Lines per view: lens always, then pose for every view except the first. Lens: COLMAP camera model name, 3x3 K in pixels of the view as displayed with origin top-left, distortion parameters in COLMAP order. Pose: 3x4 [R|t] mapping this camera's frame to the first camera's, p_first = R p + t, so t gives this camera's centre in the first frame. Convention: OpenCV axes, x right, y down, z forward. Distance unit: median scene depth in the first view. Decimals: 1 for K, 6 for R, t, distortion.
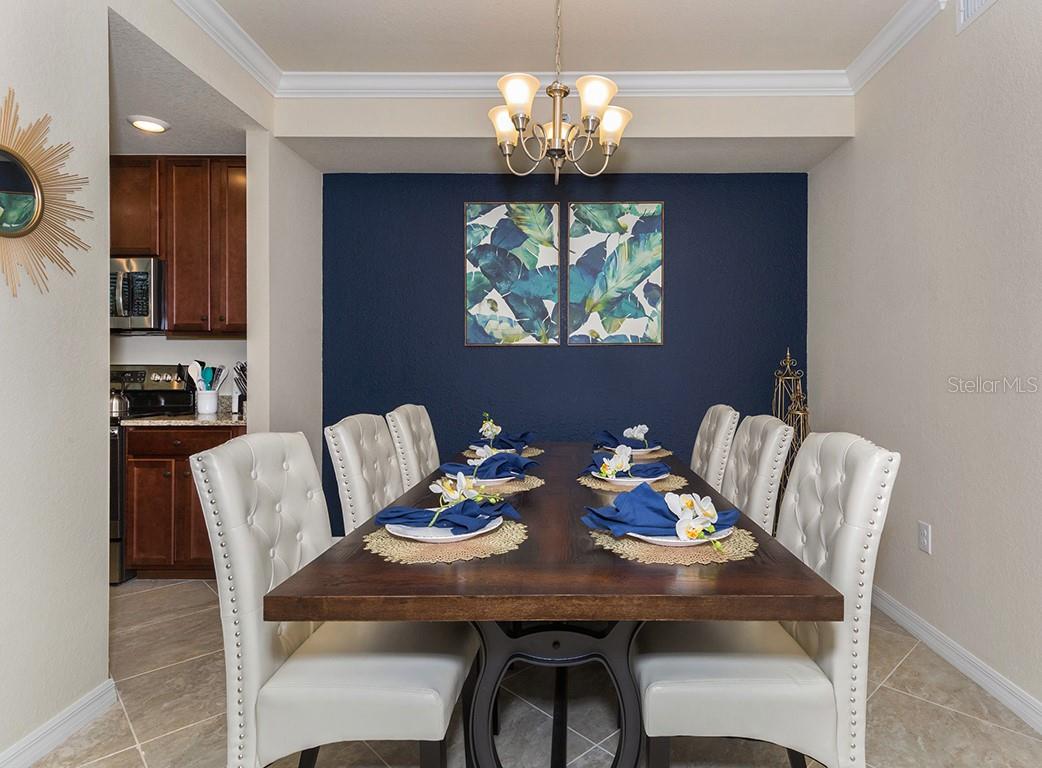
lens RADIAL K [[574.1, 0, 537.8], [0, 574.1, 352.6], [0, 0, 1]] dist [0.021414, -0.005523]
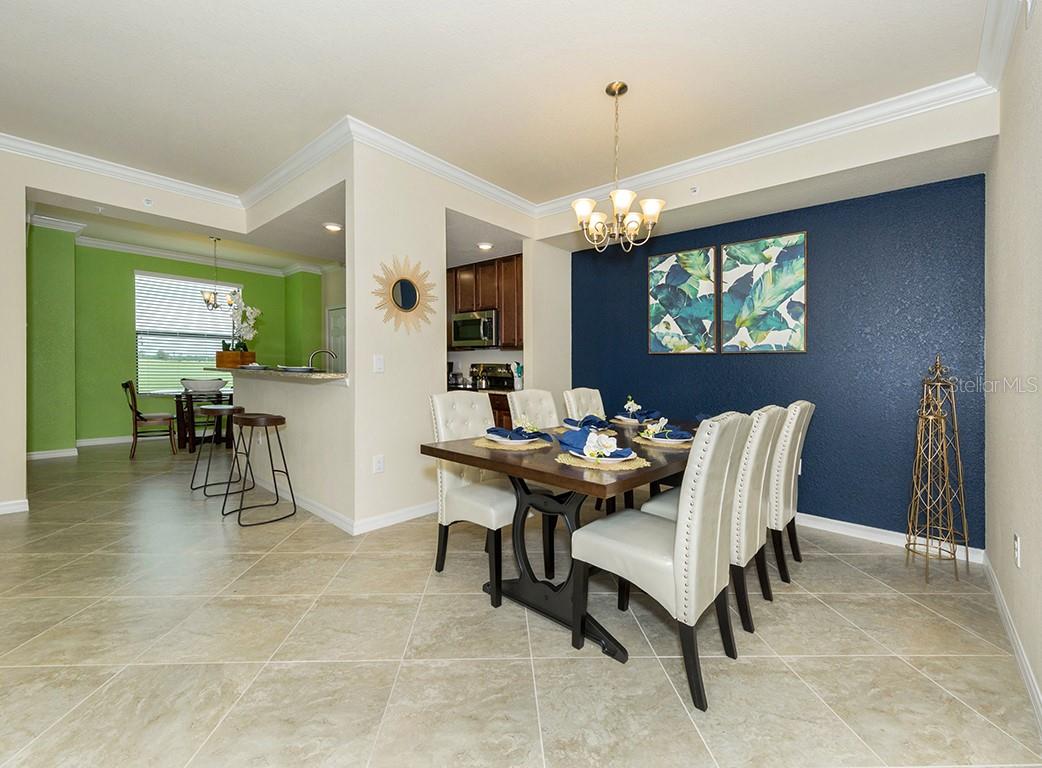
lens RADIAL K [[437.0, 0, 524.4], [0, 437.0, 365.3], [0, 0, 1]] dist [0.015738, 0.000557]
pose [[0.753355, 0.014319, -0.657458, 0.379886], [-0.007724, 0.999887, 0.012926, 0.006581], [0.657568, -0.004660, 0.753381, -0.068487]]
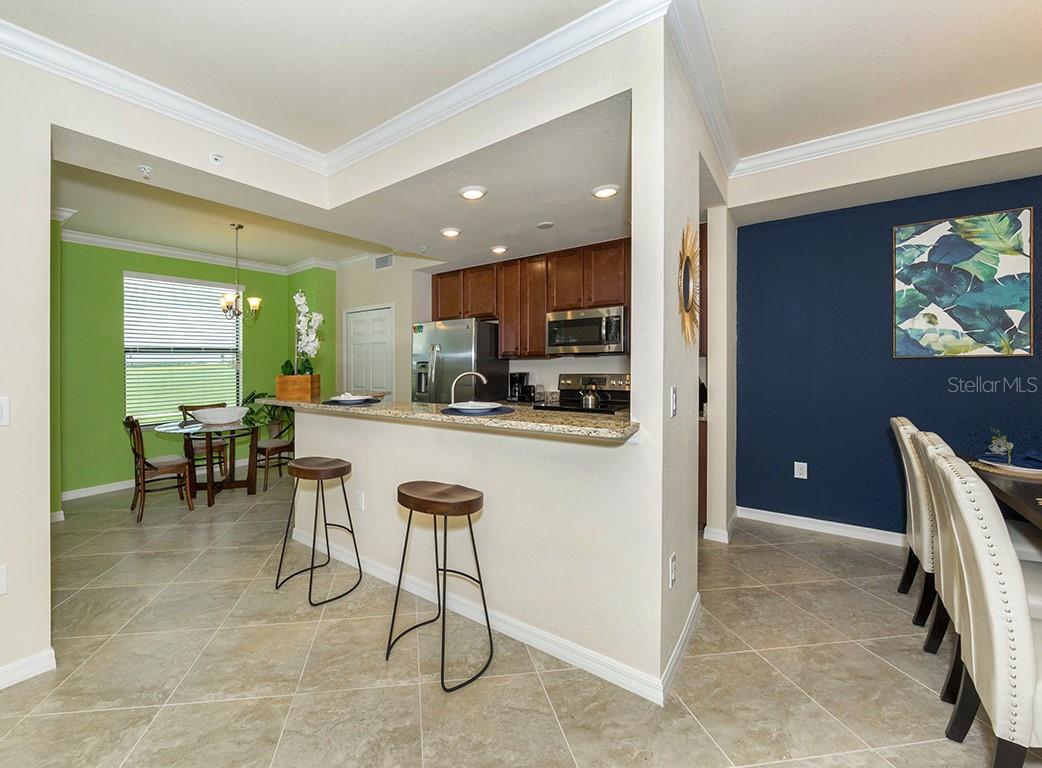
lens RADIAL K [[410.5, 0, 456.8], [0, 410.5, 365.5], [0, 0, 1]] dist [-0.013431, 0.000522]
pose [[0.787605, -0.010251, -0.616095, -0.310349], [0.016624, 0.999851, 0.004615, -0.015393], [0.615956, -0.013877, 0.787658, -0.121253]]
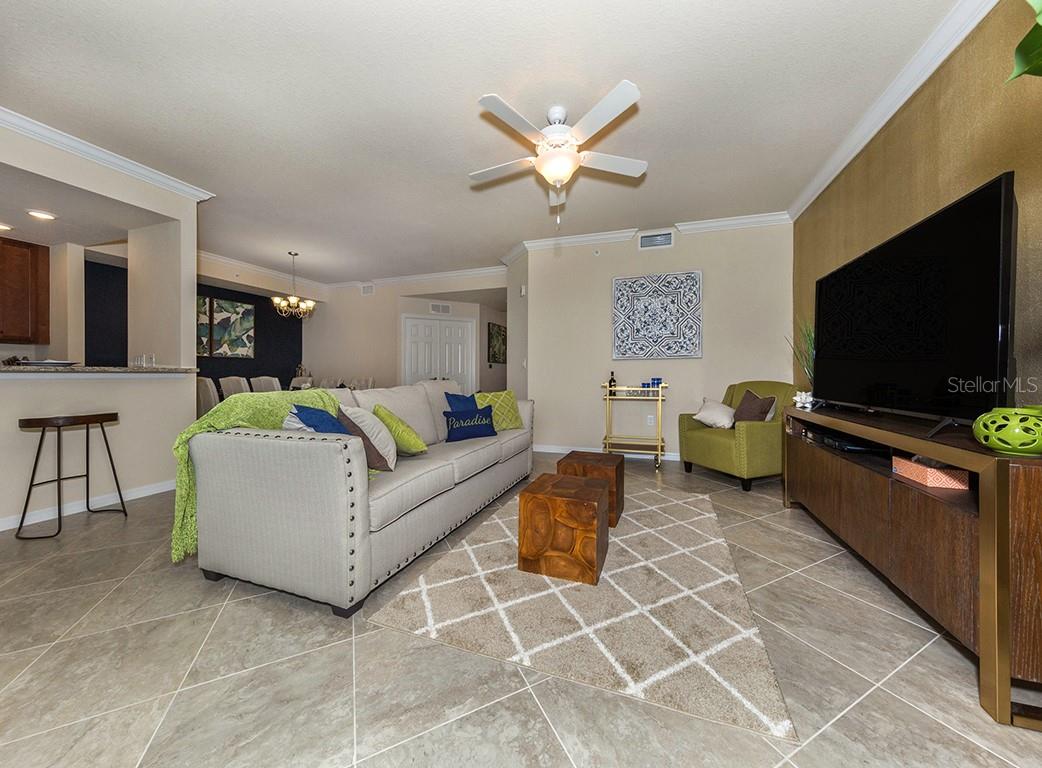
lens RADIAL K [[367.6, 0, 534.3], [0, 367.6, 376.3], [0, 0, 1]] dist [0.002223, 0.000164]
pose [[0.297822, -0.002604, 0.954618, -1.028178], [0.000988, 0.999997, 0.002419, 0.066338], [-0.954621, 0.000223, 0.297824, -0.754172]]
